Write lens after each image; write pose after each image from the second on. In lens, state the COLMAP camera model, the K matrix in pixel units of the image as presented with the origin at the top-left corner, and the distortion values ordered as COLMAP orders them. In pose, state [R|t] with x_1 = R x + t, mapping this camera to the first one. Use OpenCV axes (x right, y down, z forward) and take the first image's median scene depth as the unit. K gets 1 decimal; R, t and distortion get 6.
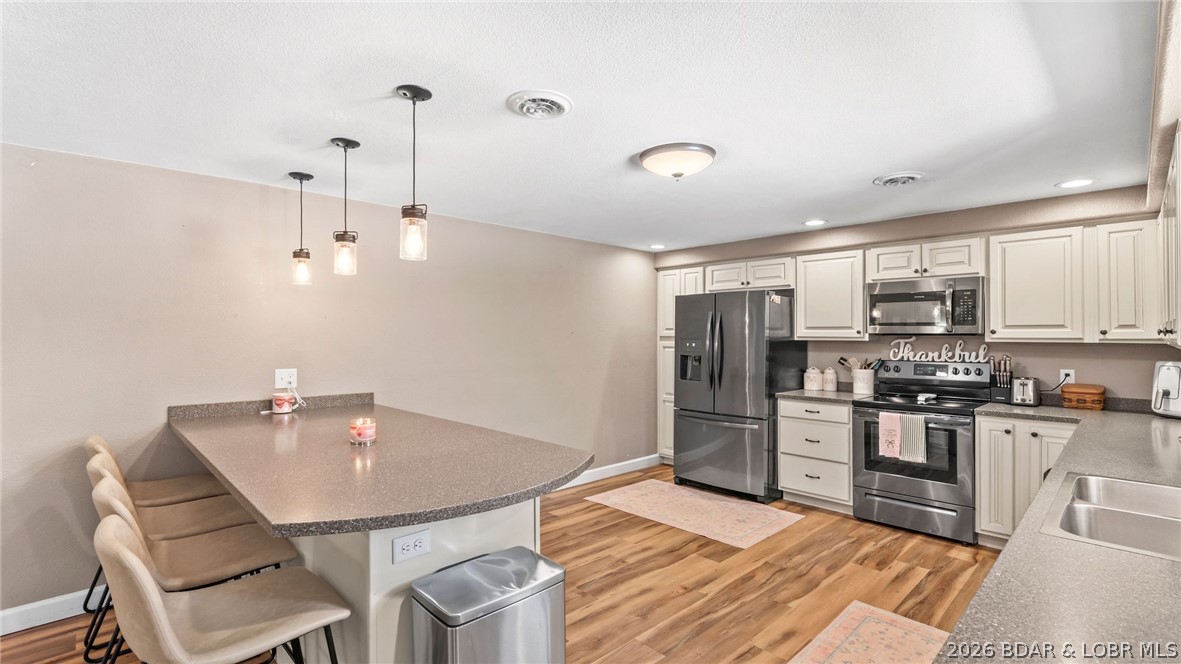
lens RADIAL K [[529.2, 0, 586.9], [0, 529.2, 332.0], [0, 0, 1]] dist [-0.010513, 0.001977]
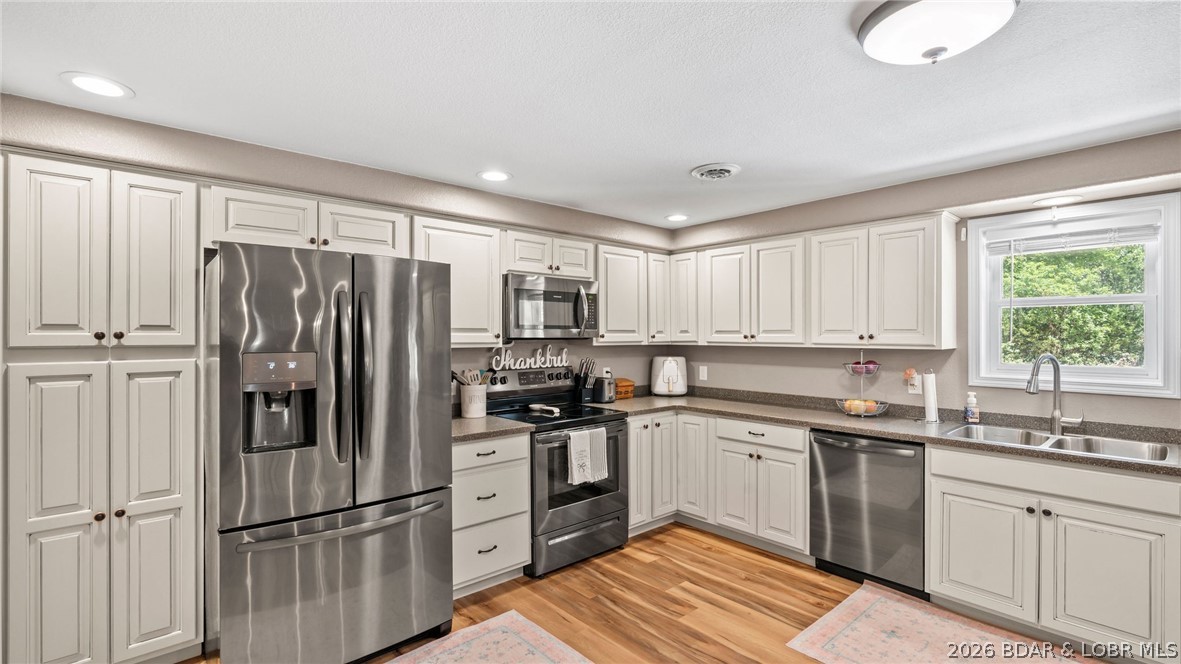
lens RADIAL K [[529.2, 0, 590.8], [0, 529.2, 333.7], [0, 0, 1]] dist [-0.010513, 0.001977]
pose [[0.044006, 0.005809, 0.999014, -0.263851], [-0.002802, 0.999980, -0.005692, 0.001017], [-0.999027, -0.002549, 0.044022, 0.900132]]
